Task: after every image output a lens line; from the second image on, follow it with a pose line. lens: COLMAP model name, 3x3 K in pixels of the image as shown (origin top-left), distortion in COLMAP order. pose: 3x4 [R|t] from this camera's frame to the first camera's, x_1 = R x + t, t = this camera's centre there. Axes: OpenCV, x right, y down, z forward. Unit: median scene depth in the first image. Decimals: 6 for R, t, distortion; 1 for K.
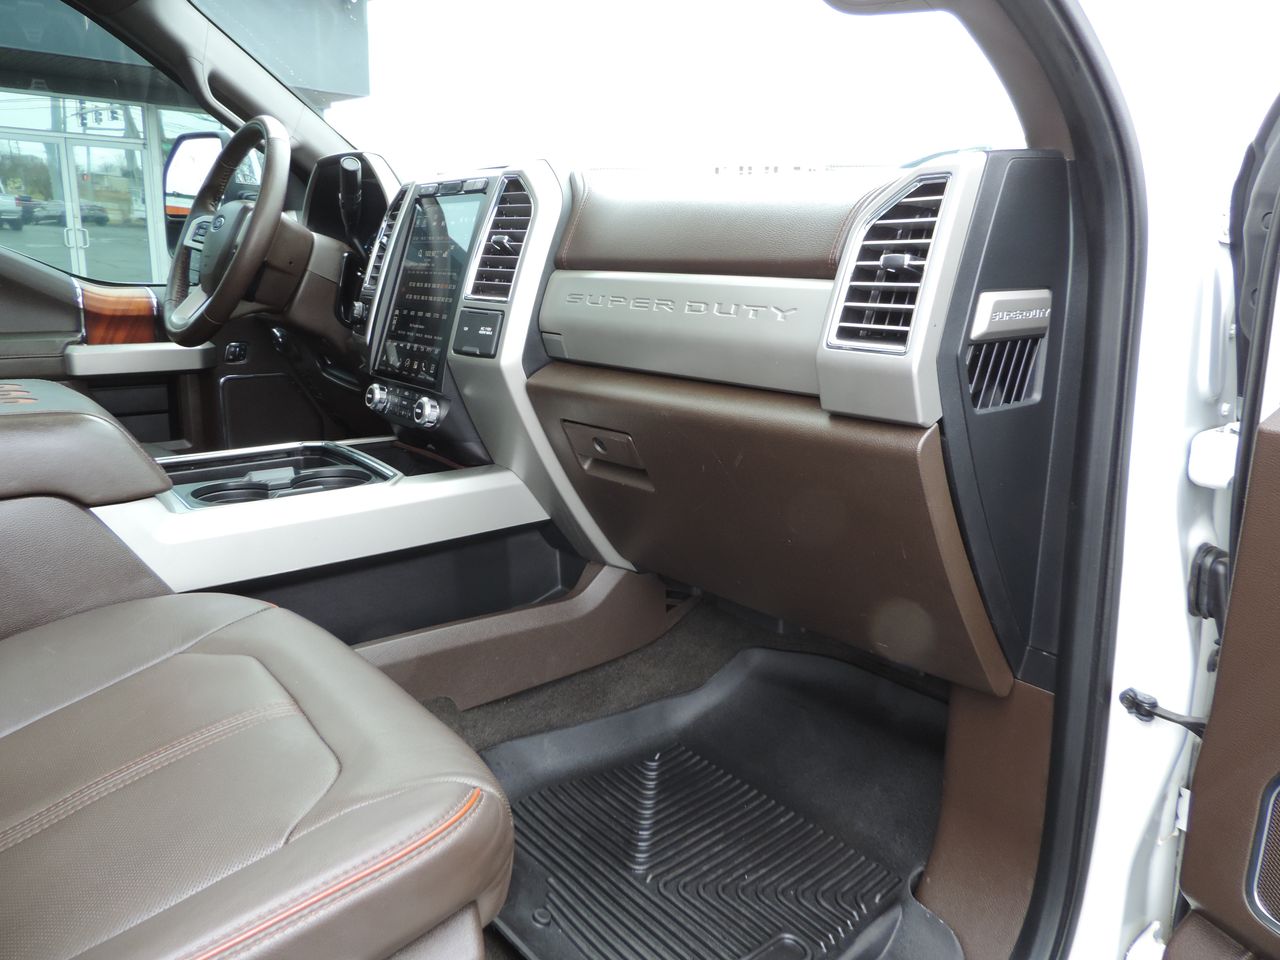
lens RADIAL K [[921.3, 0, 640.0], [0, 921.3, 480.0], [0, 0, 1]] dist [0.014910, -0.031990]
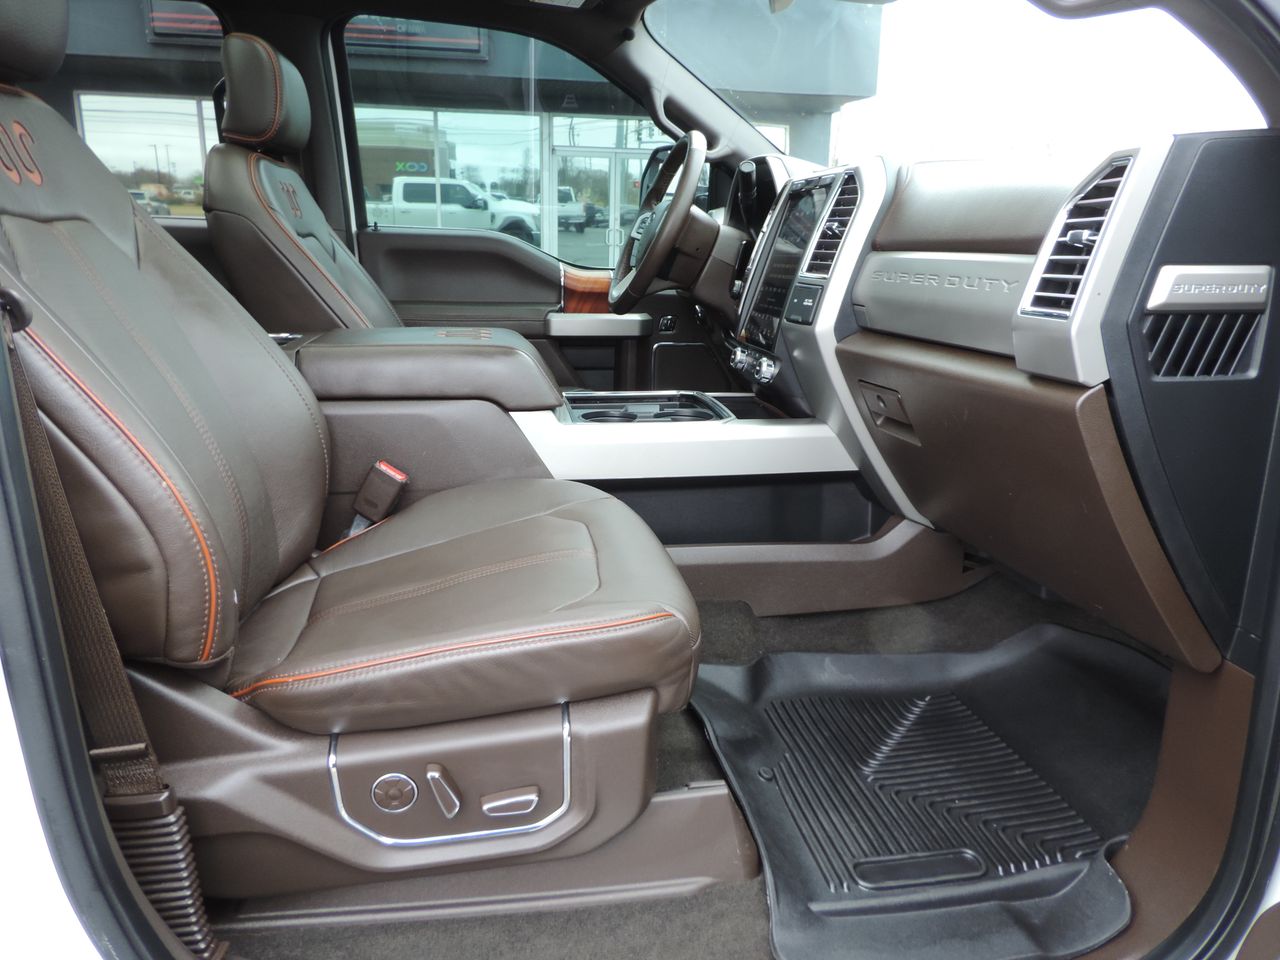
lens RADIAL K [[927.0, 0, 640.0], [0, 927.0, 480.0], [0, 0, 1]] dist [-0.010395, 0.026622]
pose [[0.860299, 0.118804, -0.495753, 0.265277], [-0.117250, 0.992507, 0.034380, 0.050437], [0.496123, 0.028550, 0.867783, -0.143239]]
